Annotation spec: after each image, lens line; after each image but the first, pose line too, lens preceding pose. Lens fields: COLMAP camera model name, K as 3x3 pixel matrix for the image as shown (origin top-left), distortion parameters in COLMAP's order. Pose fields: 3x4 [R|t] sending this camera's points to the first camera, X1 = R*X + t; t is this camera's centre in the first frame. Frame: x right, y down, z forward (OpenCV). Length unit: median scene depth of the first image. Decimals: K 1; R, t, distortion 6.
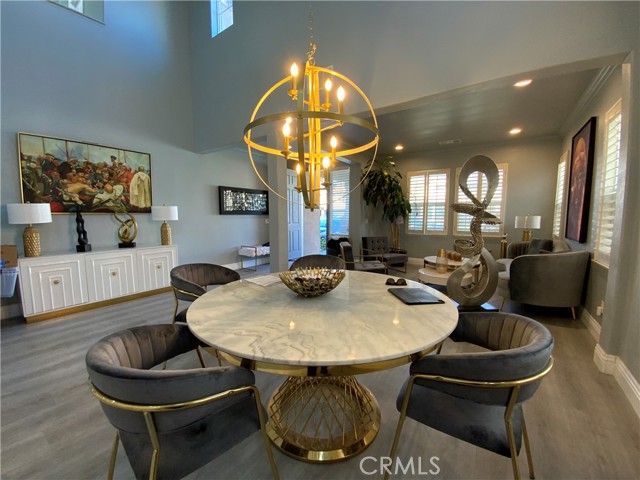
lens RADIAL K [[260.5, 0, 320.2], [0, 260.5, 241.4], [0, 0, 1]] dist [-0.000422, -0.001455]
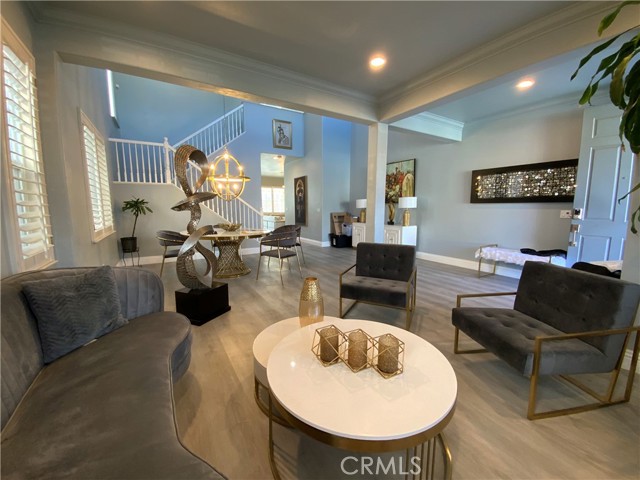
lens RADIAL K [[260.5, 0, 319.5], [0, 260.5, 237.6], [0, 0, 1]] dist [-0.000422, -0.001455]
pose [[-0.415484, 0.110926, -0.902812, 0.850629], [-0.089816, 0.982683, 0.162074, -0.112156], [0.905155, 0.148426, -0.398326, 1.194862]]
